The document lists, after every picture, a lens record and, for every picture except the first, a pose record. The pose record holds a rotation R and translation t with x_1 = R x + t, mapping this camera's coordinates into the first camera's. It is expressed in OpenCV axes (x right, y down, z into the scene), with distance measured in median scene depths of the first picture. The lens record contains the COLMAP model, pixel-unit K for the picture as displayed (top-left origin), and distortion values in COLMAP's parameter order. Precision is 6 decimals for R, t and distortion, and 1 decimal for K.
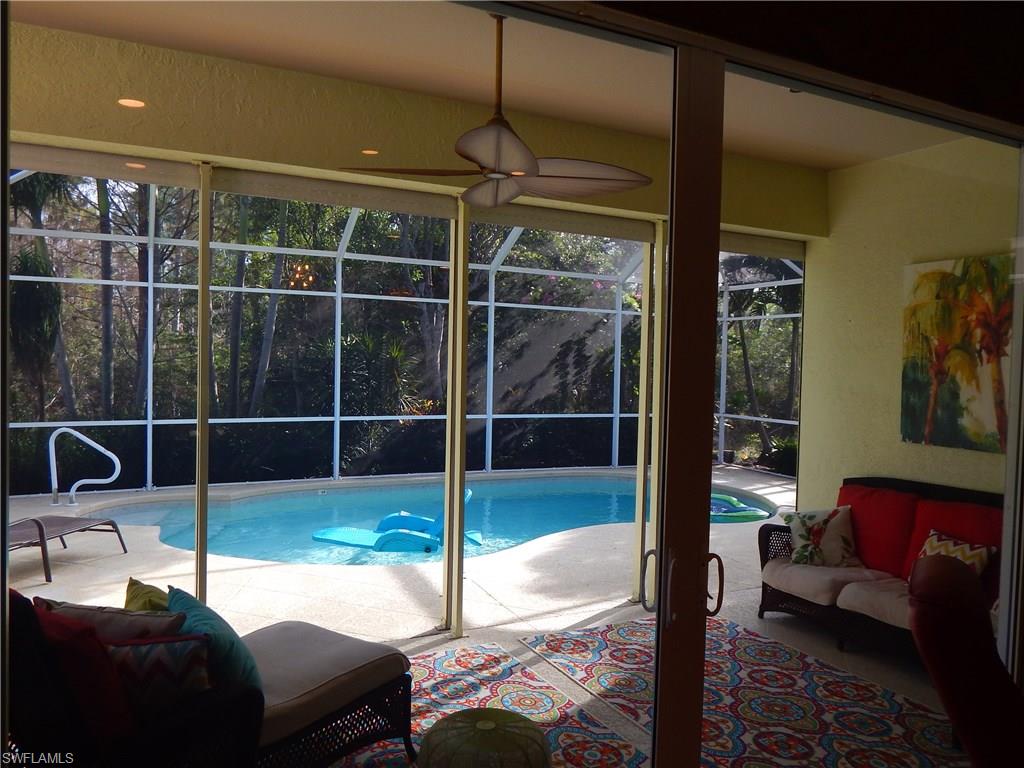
lens RADIAL K [[755.2, 0, 512.0], [0, 755.2, 384.0], [0, 0, 1]] dist [0.006319, 0.005926]
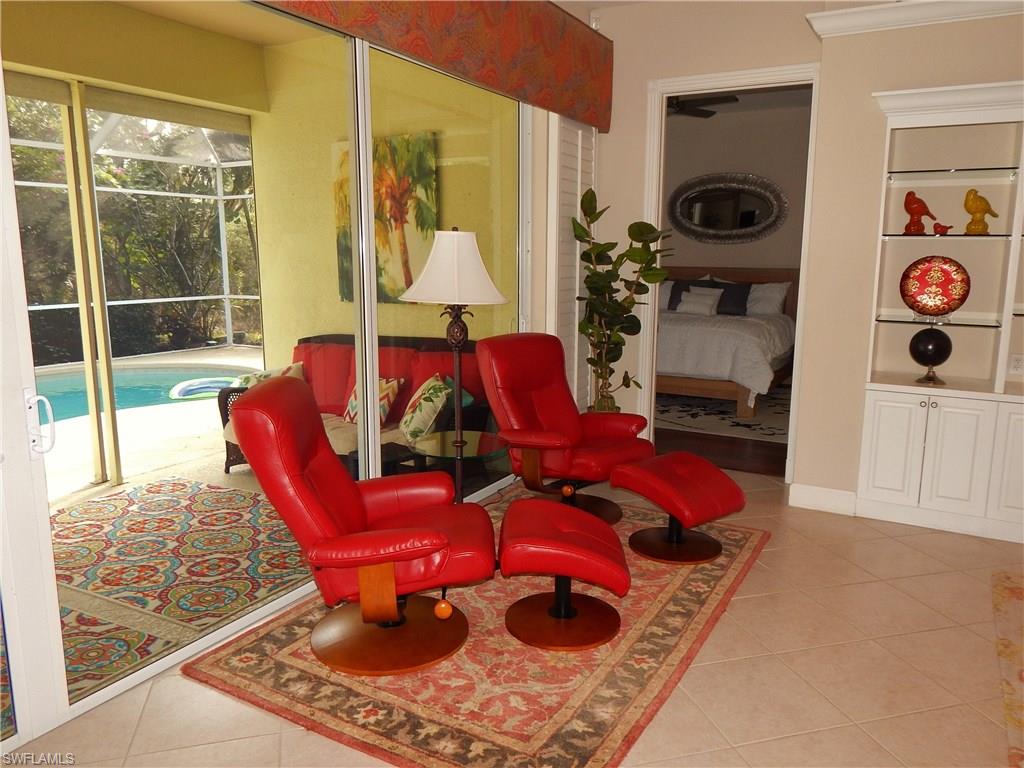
lens RADIAL K [[755.2, 0, 512.0], [0, 755.2, 384.0], [0, 0, 1]] dist [0.006319, 0.005926]
pose [[0.832166, -0.132441, 0.538478, 0.103913], [0.049927, 0.985011, 0.165110, 0.024488], [-0.552274, -0.110514, 0.826305, -0.114005]]
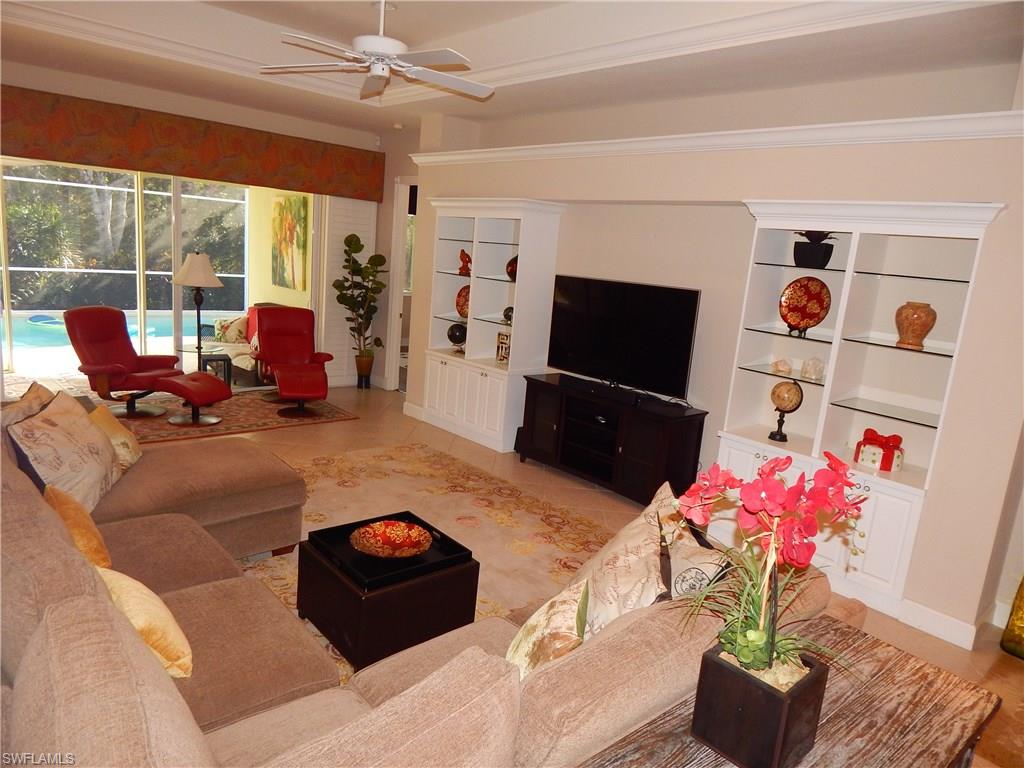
lens RADIAL K [[668.8, 0, 510.7], [0, 668.8, 366.3], [0, 0, 1]] dist [0.001696, -0.000473]
pose [[0.960168, 0.006478, 0.279349, 0.689767], [-0.045588, 0.989968, 0.133739, 0.024066], [-0.275680, -0.141147, 0.950830, -1.035643]]
